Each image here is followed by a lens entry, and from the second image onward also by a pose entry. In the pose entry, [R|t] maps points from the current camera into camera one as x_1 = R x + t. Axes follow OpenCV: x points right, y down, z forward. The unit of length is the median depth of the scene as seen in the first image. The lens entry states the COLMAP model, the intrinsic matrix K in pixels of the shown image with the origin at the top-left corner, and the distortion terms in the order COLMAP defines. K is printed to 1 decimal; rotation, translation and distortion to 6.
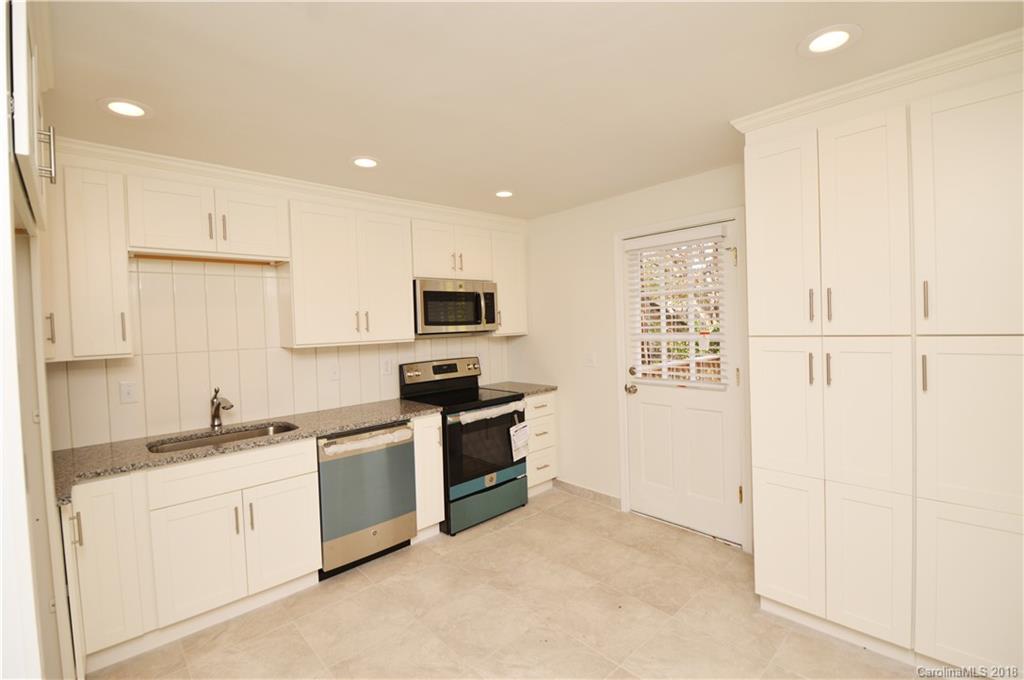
lens RADIAL K [[451.1, 0, 518.6], [0, 451.1, 340.4], [0, 0, 1]] dist [0.009943, -0.022165]
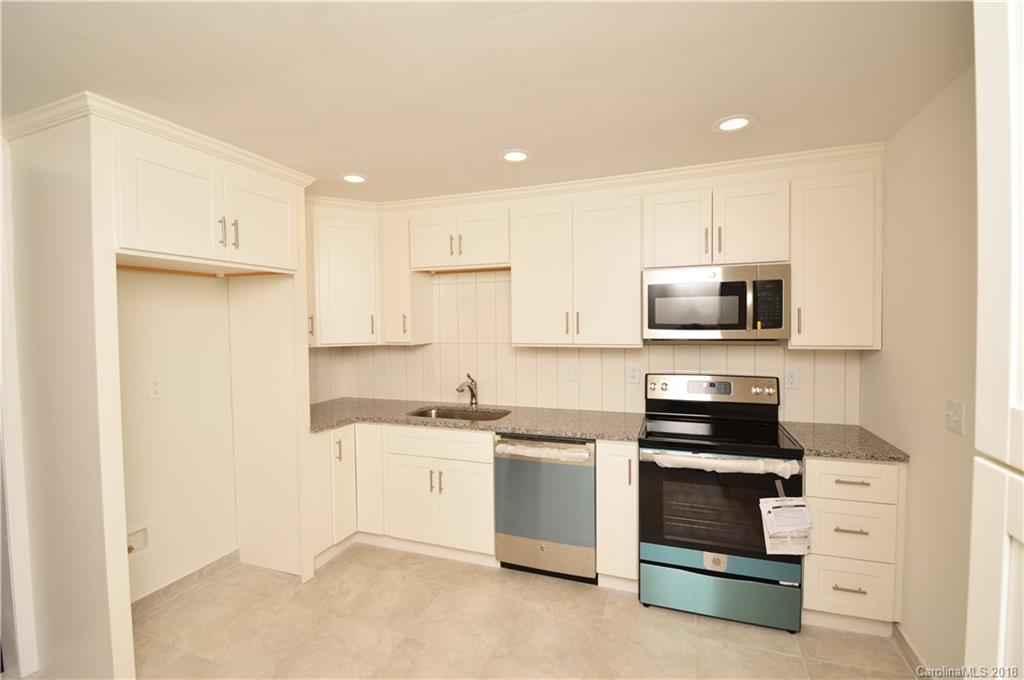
lens RADIAL K [[451.1, 0, 518.6], [0, 451.1, 340.4], [0, 0, 1]] dist [0.009943, -0.022165]
pose [[0.449998, 0.063960, -0.890736, 0.423586], [-0.040716, 0.997864, 0.051083, -0.046904], [0.892101, 0.013280, 0.451641, 0.475053]]
